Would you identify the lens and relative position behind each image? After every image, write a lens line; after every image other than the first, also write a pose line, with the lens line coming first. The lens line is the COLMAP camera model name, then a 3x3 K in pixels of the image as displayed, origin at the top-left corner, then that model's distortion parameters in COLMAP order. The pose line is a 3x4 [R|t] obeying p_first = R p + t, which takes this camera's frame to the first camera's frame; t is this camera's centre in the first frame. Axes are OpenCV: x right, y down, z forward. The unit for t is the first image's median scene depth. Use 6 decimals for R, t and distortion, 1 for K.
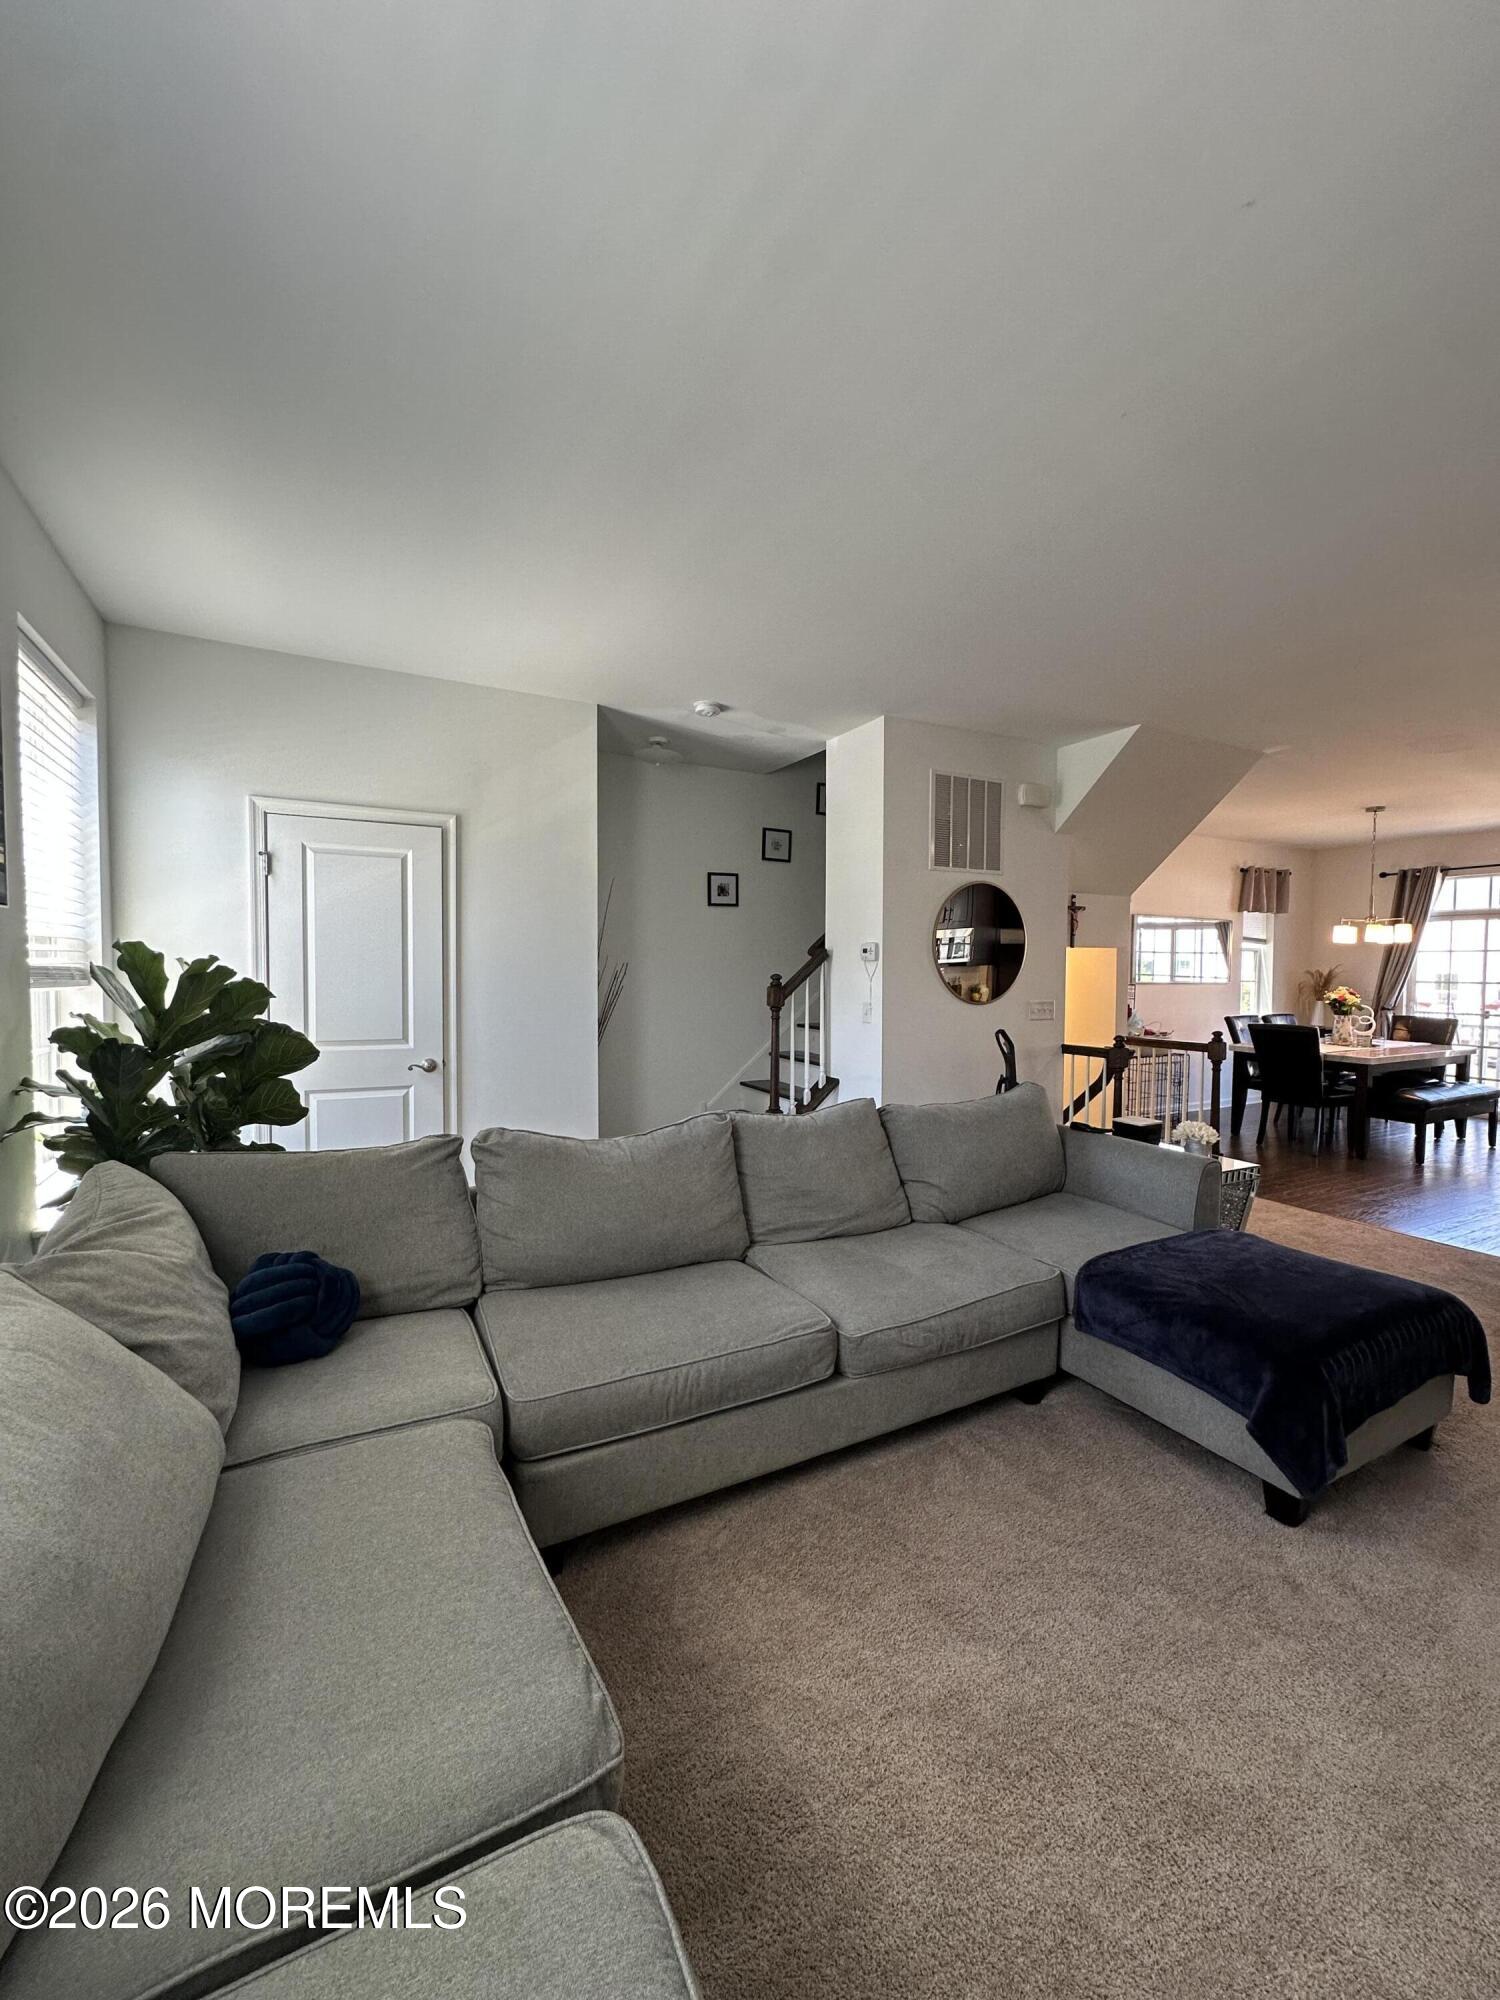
lens RADIAL K [[793.9, 0, 767.7], [0, 793.9, 1005.9], [0, 0, 1]] dist [-0.006493, 0.001066]
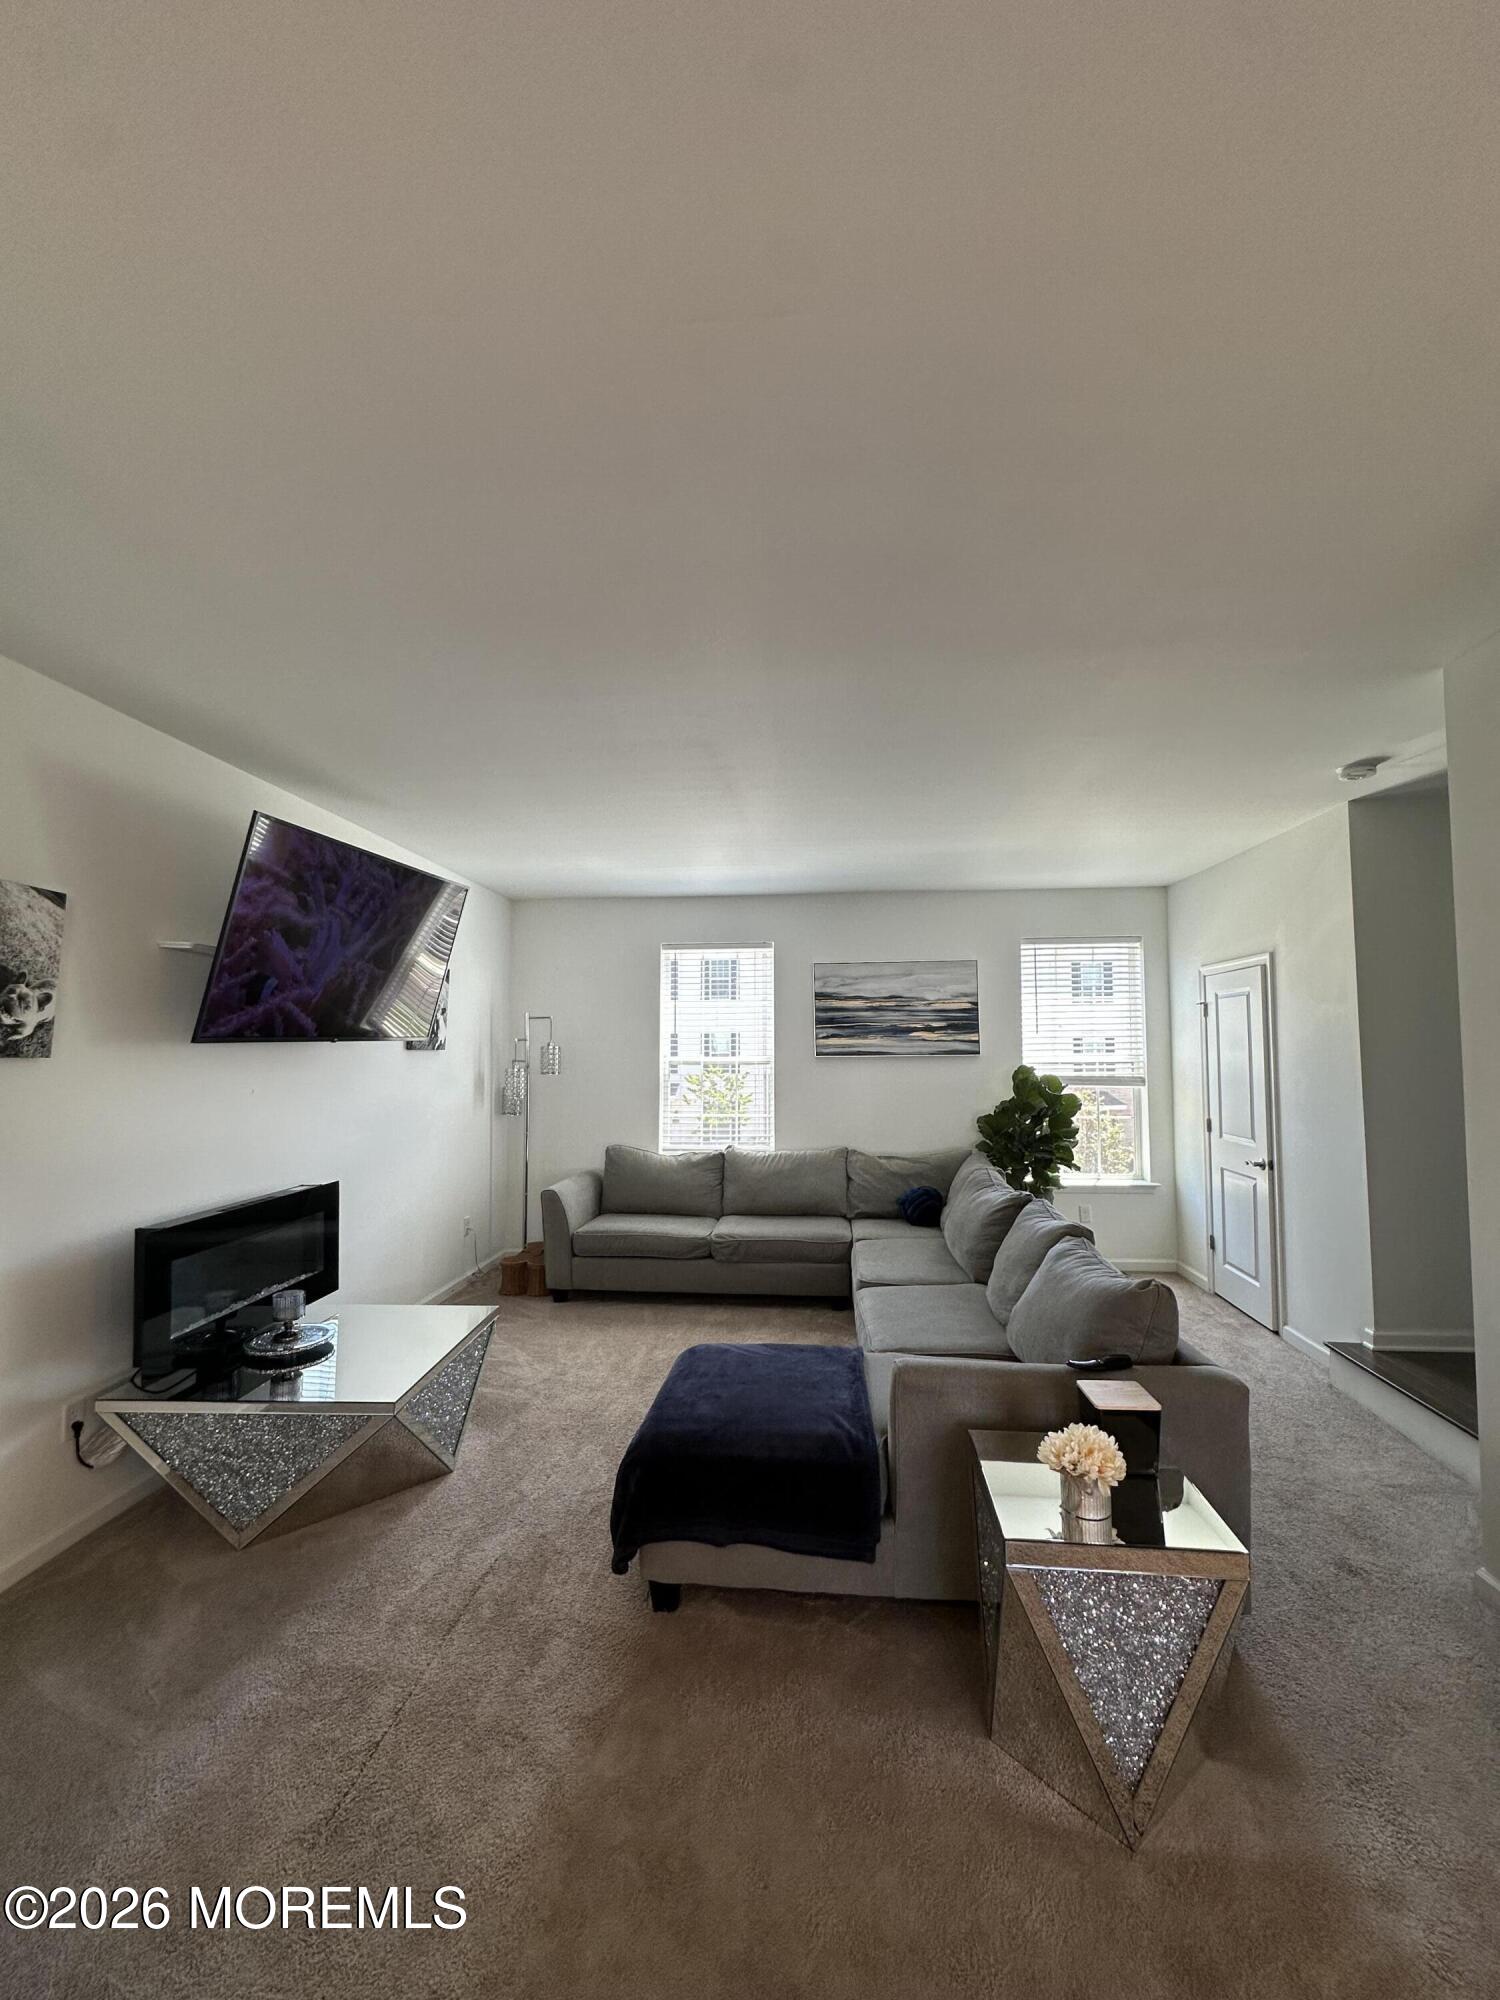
lens RADIAL K [[793.9, 0, 753.8], [0, 793.9, 1004.0], [0, 0, 1]] dist [-0.006493, 0.001066]
pose [[-0.549605, -0.055071, -0.833608, 0.814535], [-0.040303, 0.998411, -0.039386, -0.071504], [0.834452, 0.011950, -0.550951, 0.824044]]
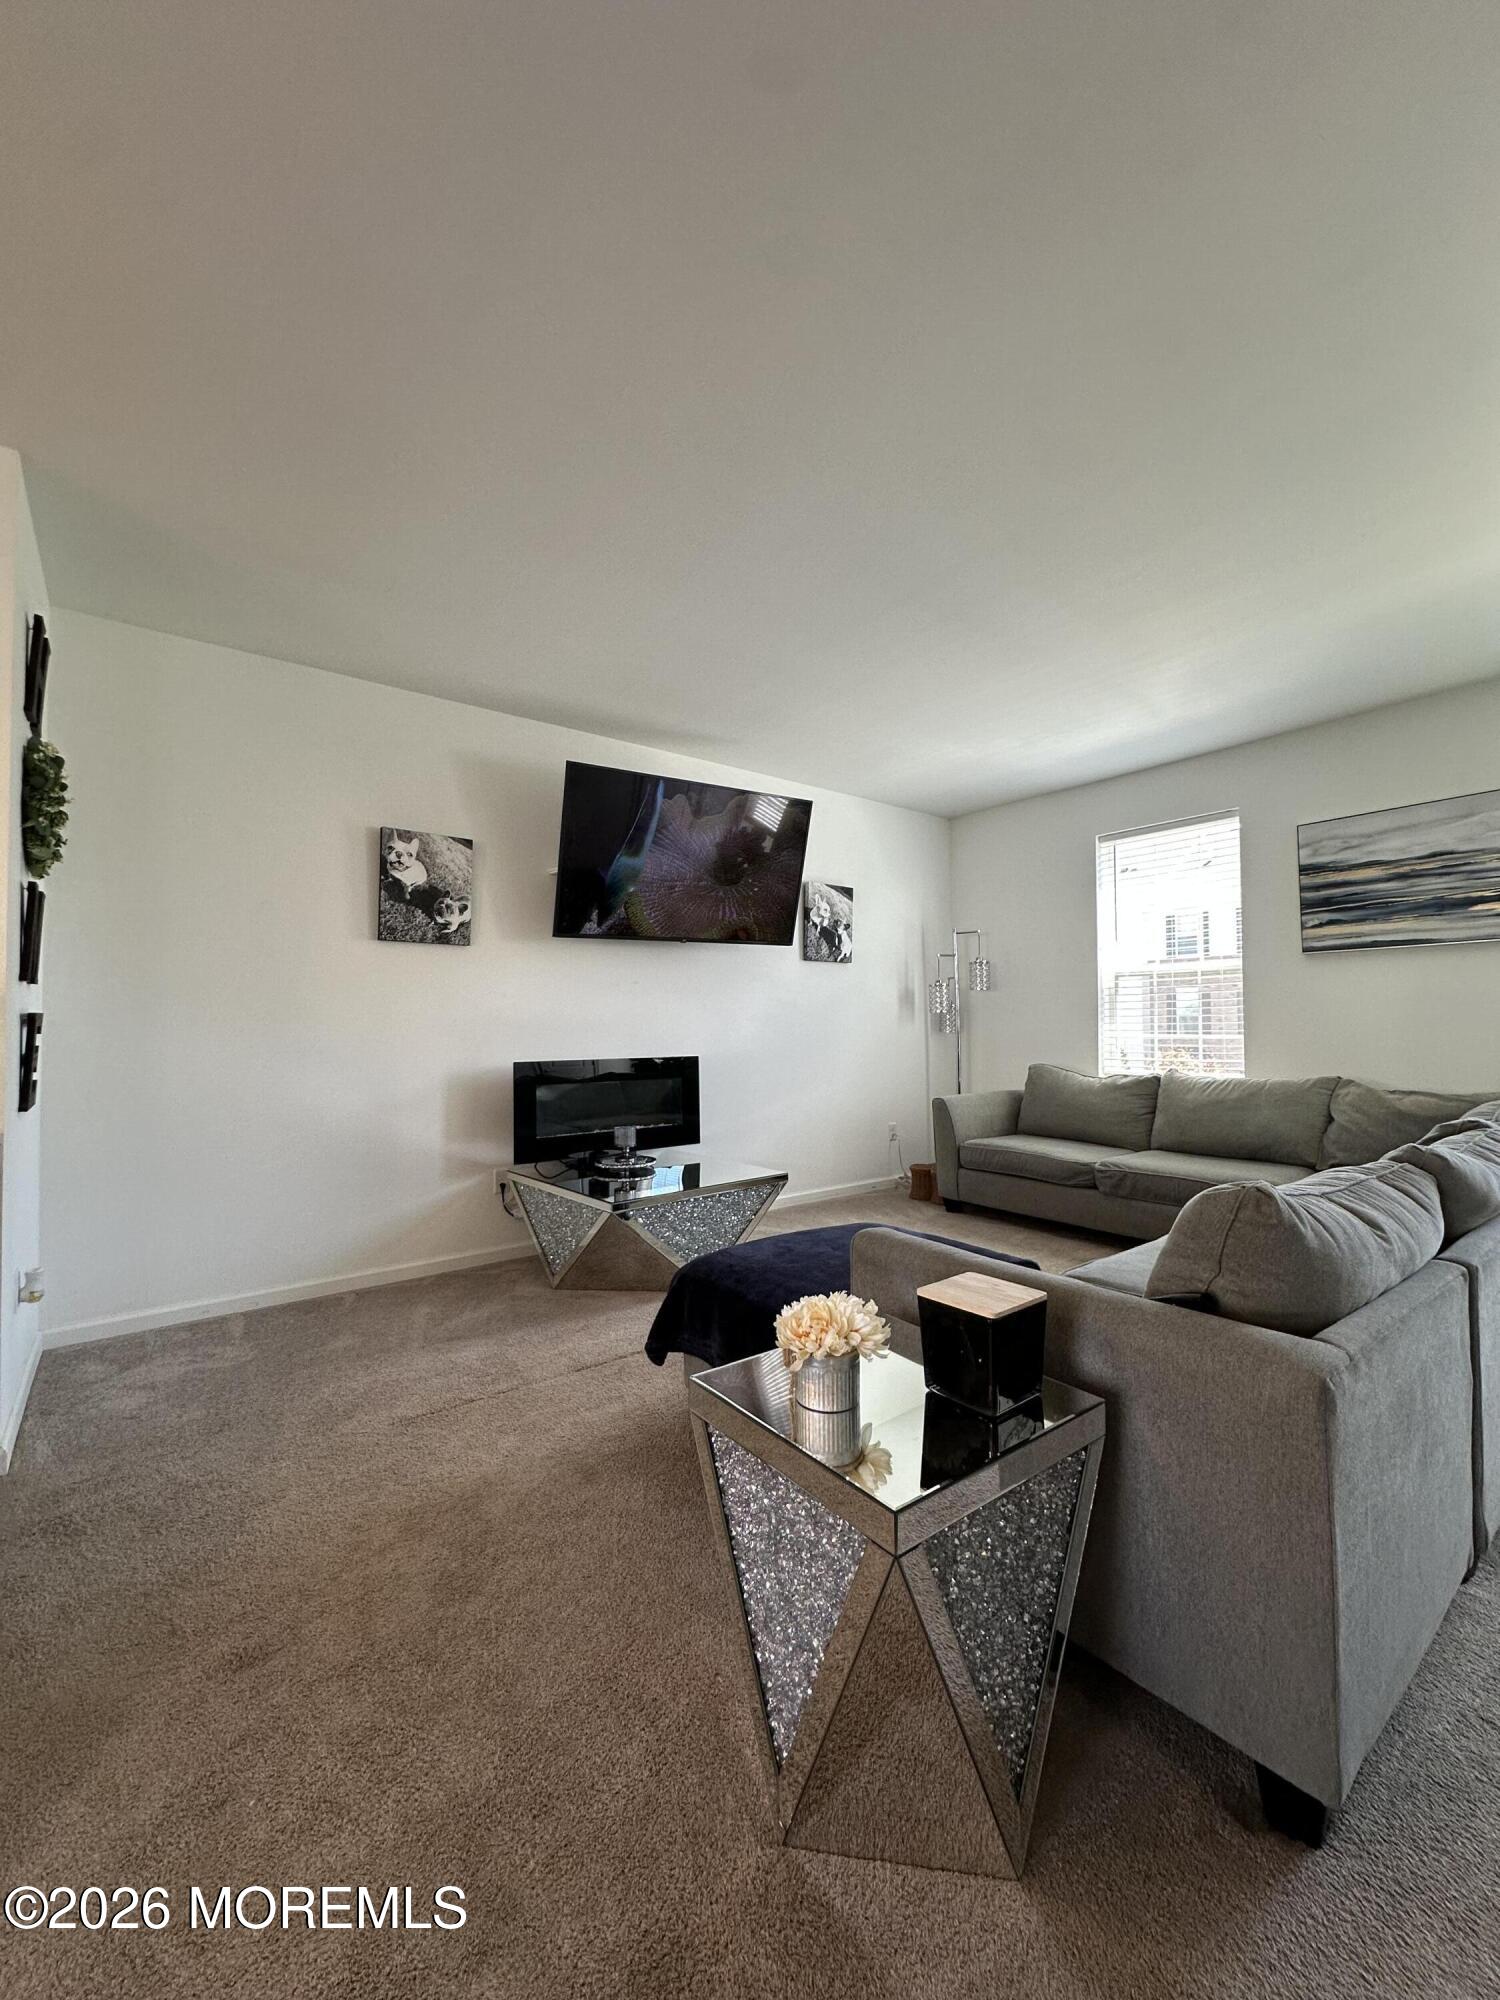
lens RADIAL K [[793.9, 0, 755.9], [0, 793.9, 1006.9], [0, 0, 1]] dist [-0.006493, 0.001066]
pose [[-0.986198, -0.004925, -0.165494, 0.473979], [-0.008926, 0.999685, 0.023442, 0.004340], [0.165327, 0.024596, -0.985932, 1.011345]]
